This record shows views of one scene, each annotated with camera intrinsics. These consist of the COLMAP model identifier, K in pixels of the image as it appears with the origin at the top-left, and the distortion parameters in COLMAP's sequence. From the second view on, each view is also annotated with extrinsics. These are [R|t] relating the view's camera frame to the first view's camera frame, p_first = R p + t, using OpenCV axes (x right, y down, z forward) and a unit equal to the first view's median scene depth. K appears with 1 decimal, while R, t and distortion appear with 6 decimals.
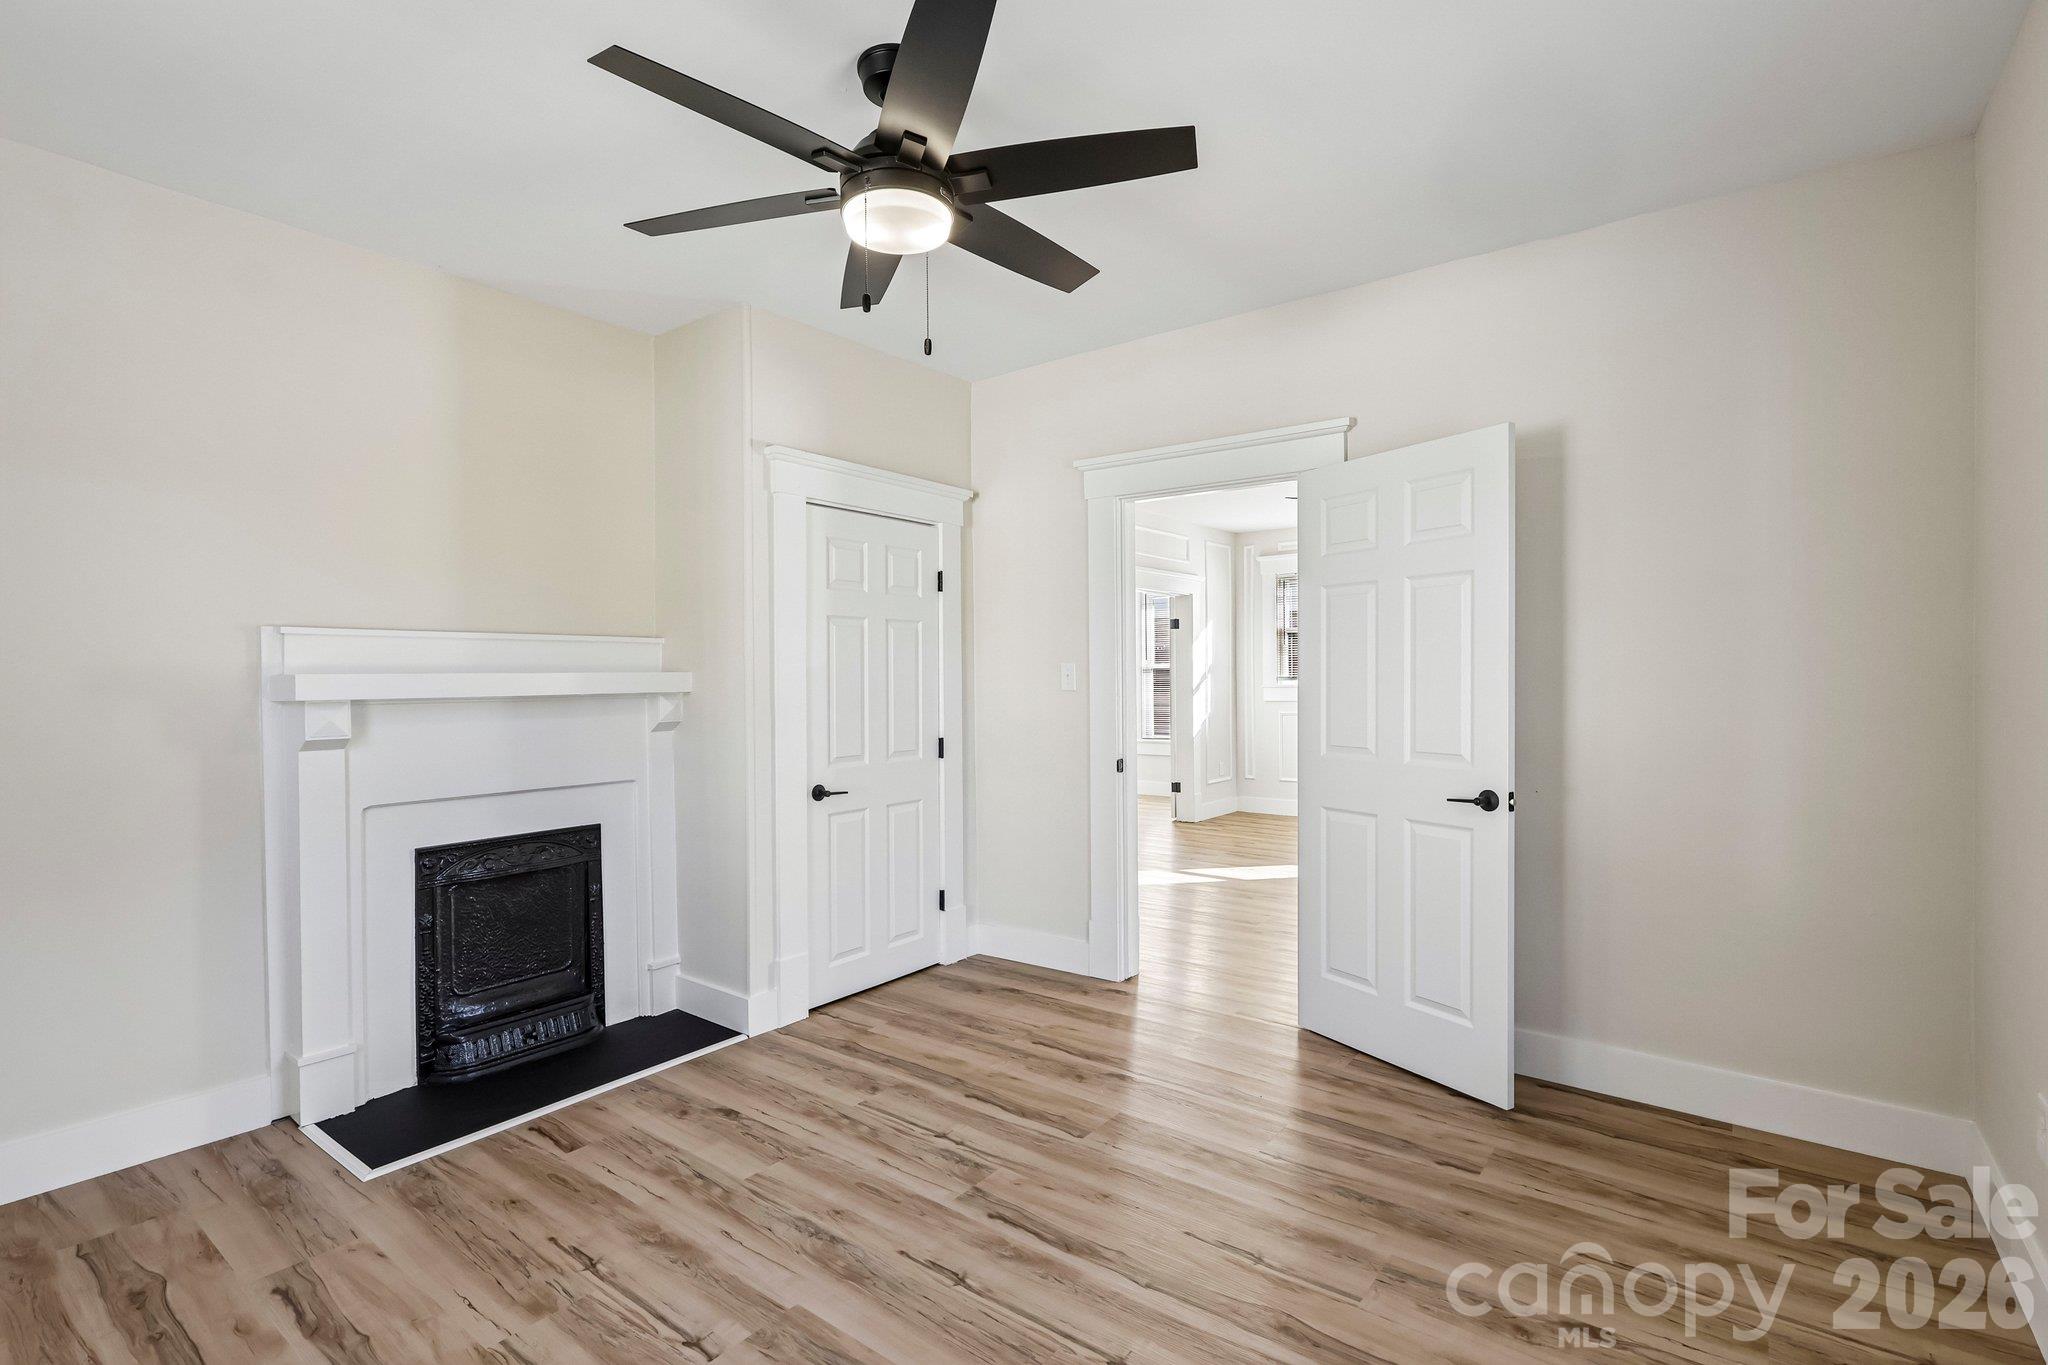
lens RADIAL K [[961.1, 0, 1024.0], [0, 961.1, 682.5], [0, 0, 1]] dist [0.001434, 0.000855]
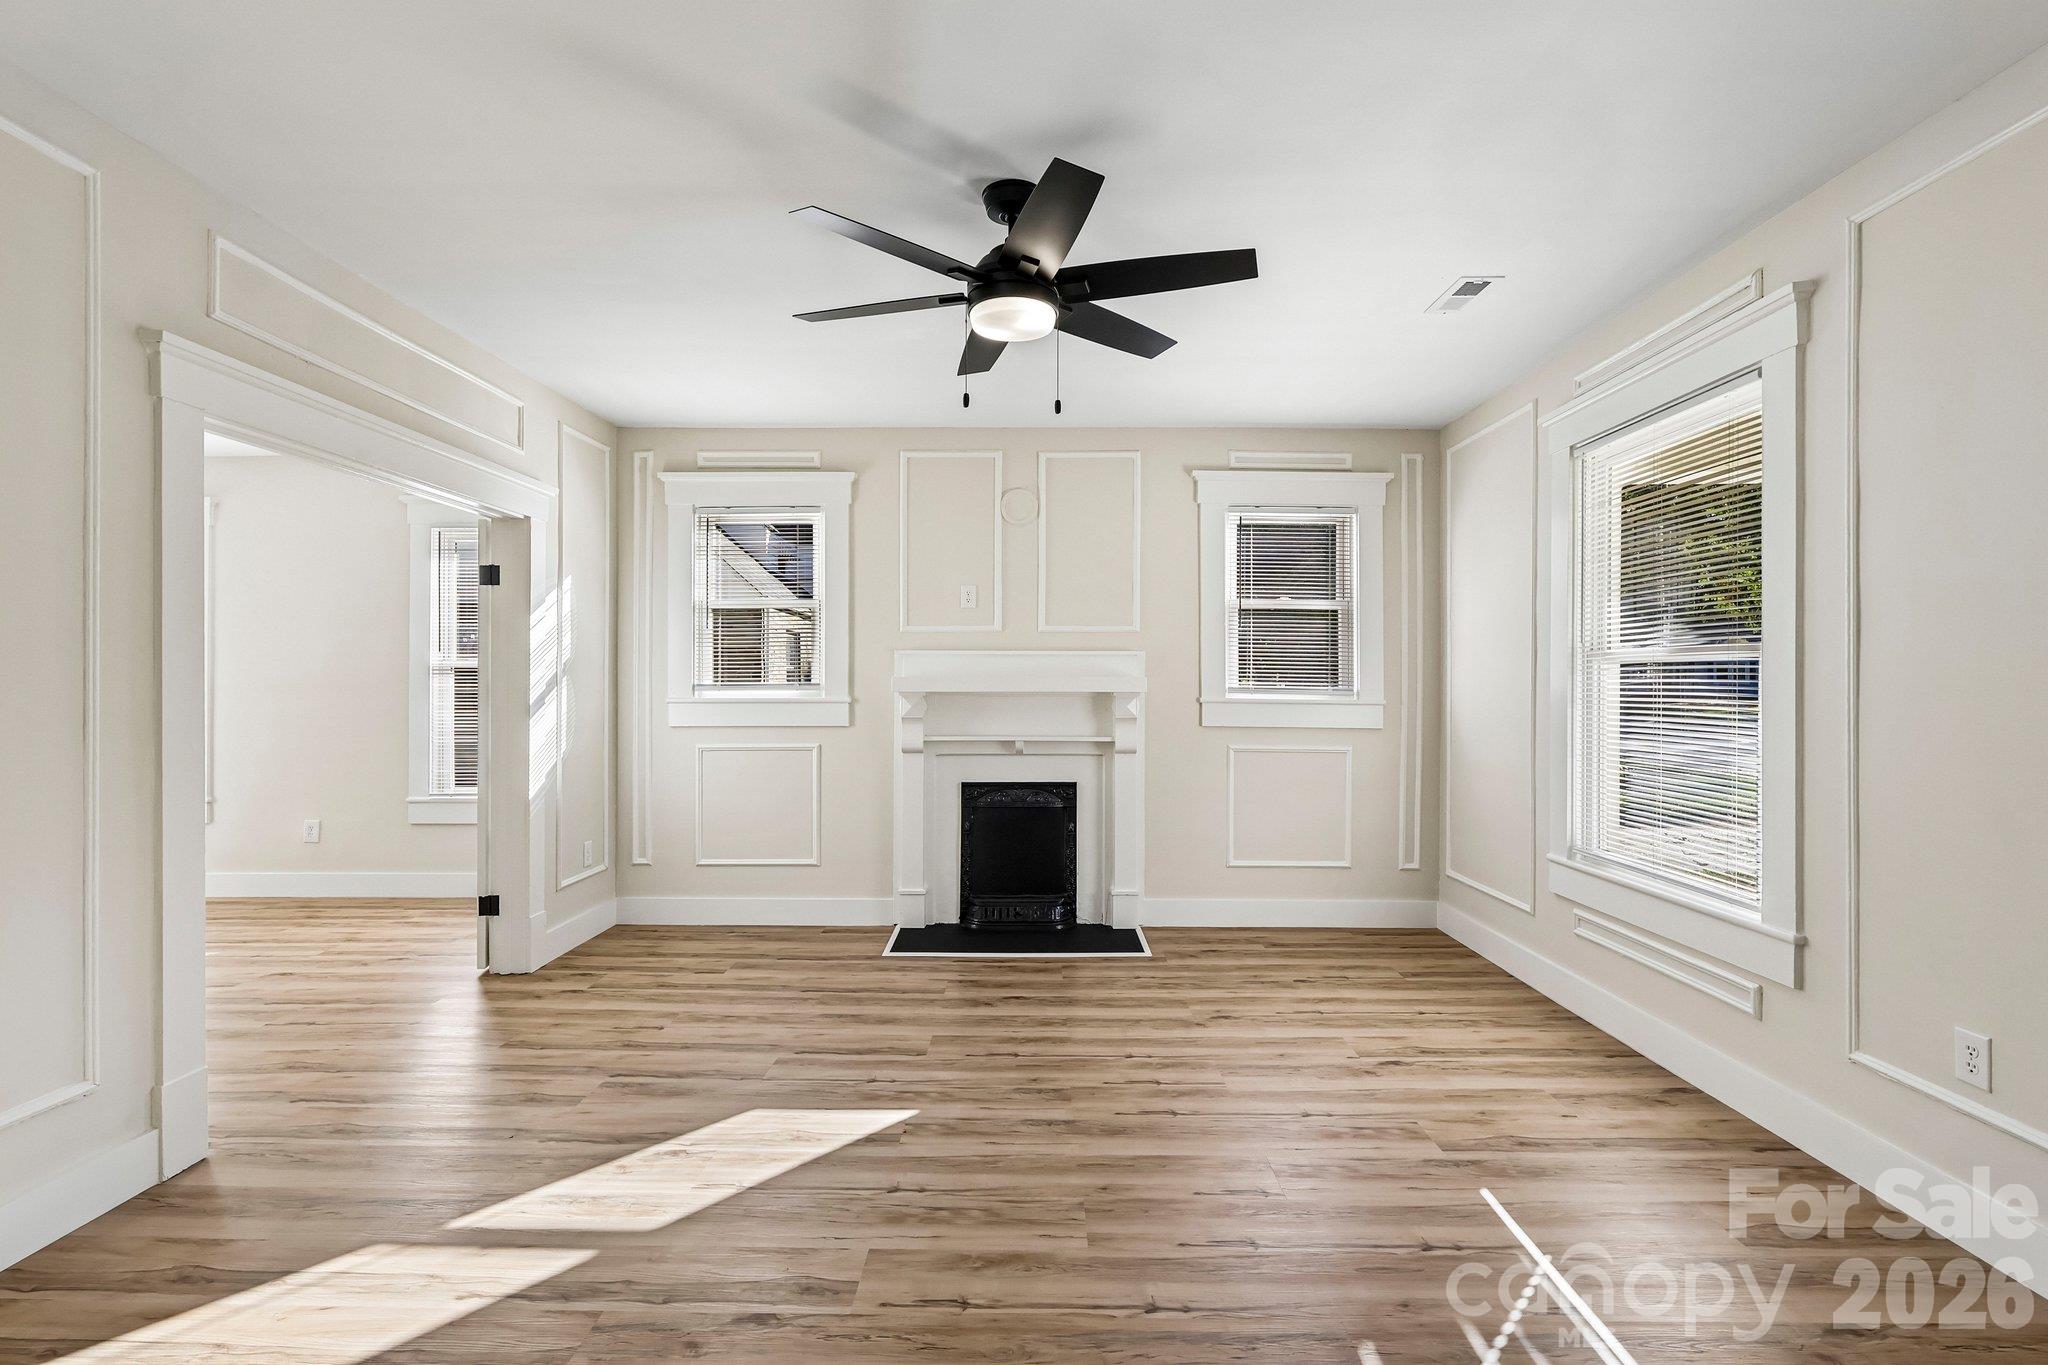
lens RADIAL K [[961.1, 0, 1024.0], [0, 961.1, 682.5], [0, 0, 1]] dist [0.001434, 0.000855]
pose [[0.801908, 0.012133, 0.597325, 0.075684], [-0.007595, 0.999920, -0.010114, -0.003021], [-0.597400, 0.003573, 0.801936, 0.403748]]
